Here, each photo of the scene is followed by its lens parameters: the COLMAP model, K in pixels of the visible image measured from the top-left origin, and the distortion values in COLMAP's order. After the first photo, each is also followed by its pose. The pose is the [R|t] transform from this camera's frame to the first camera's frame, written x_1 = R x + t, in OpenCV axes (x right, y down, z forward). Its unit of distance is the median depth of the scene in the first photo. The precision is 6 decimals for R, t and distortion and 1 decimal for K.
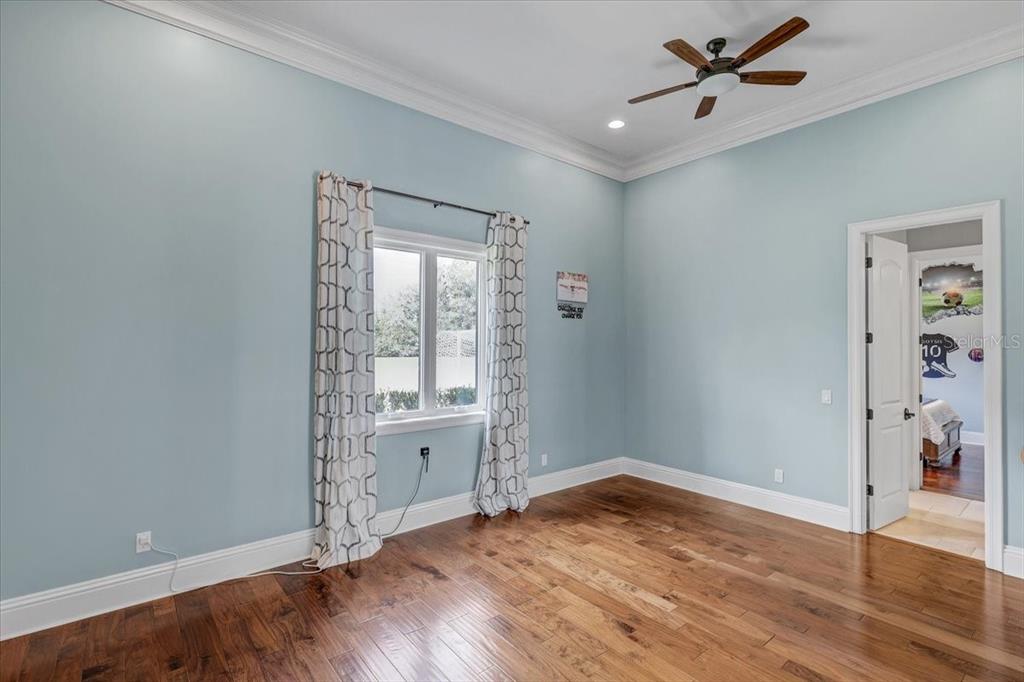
lens RADIAL K [[473.1, 0, 518.8], [0, 473.1, 342.8], [0, 0, 1]] dist [0.002801, 0.000777]
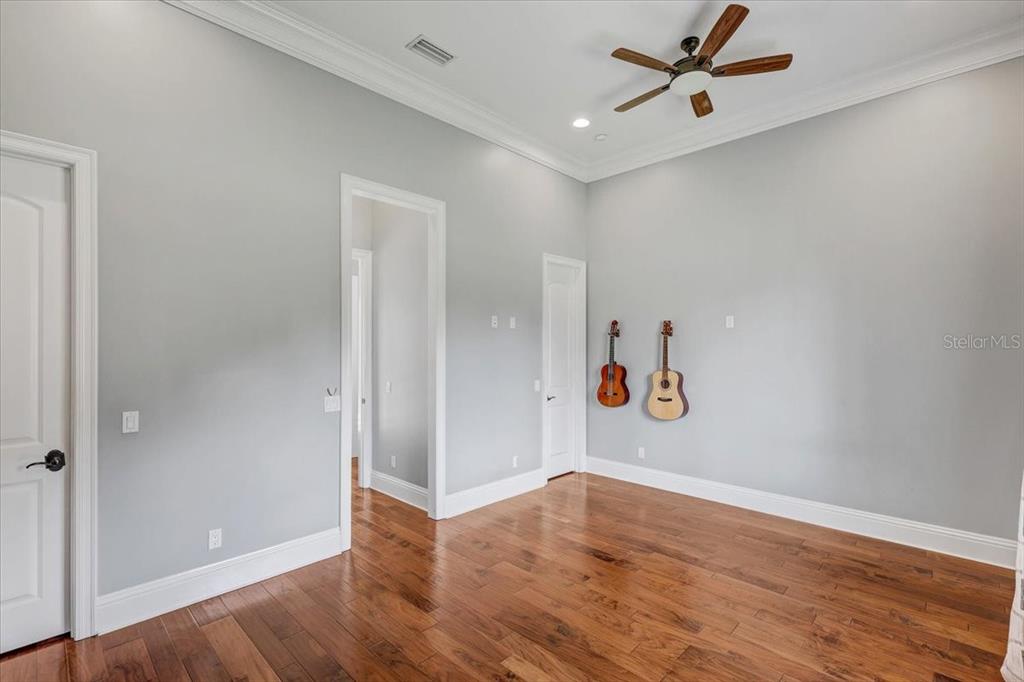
lens RADIAL K [[473.1, 0, 518.8], [0, 473.1, 342.8], [0, 0, 1]] dist [0.002801, 0.000777]
pose [[-0.991984, -0.006181, -0.126212, 0.339109], [-0.006250, 0.999980, 0.000151, 0.001777], [0.126208, 0.000939, -0.992003, 1.490765]]
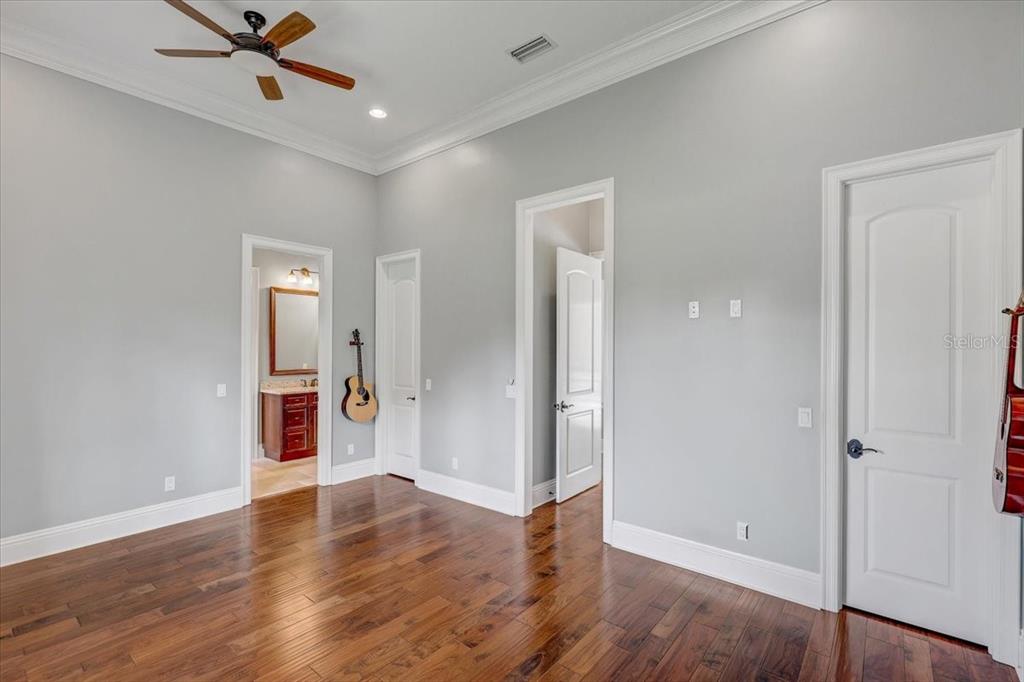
lens RADIAL K [[464.8, 0, 512.1], [0, 464.8, 346.5], [0, 0, 1]] dist [0.000358, -0.000146]
pose [[-0.196919, -0.000649, 0.980420, -0.587411], [-0.005358, 0.999986, -0.000414, 0.017339], [-0.980405, -0.005335, -0.196920, 0.679151]]
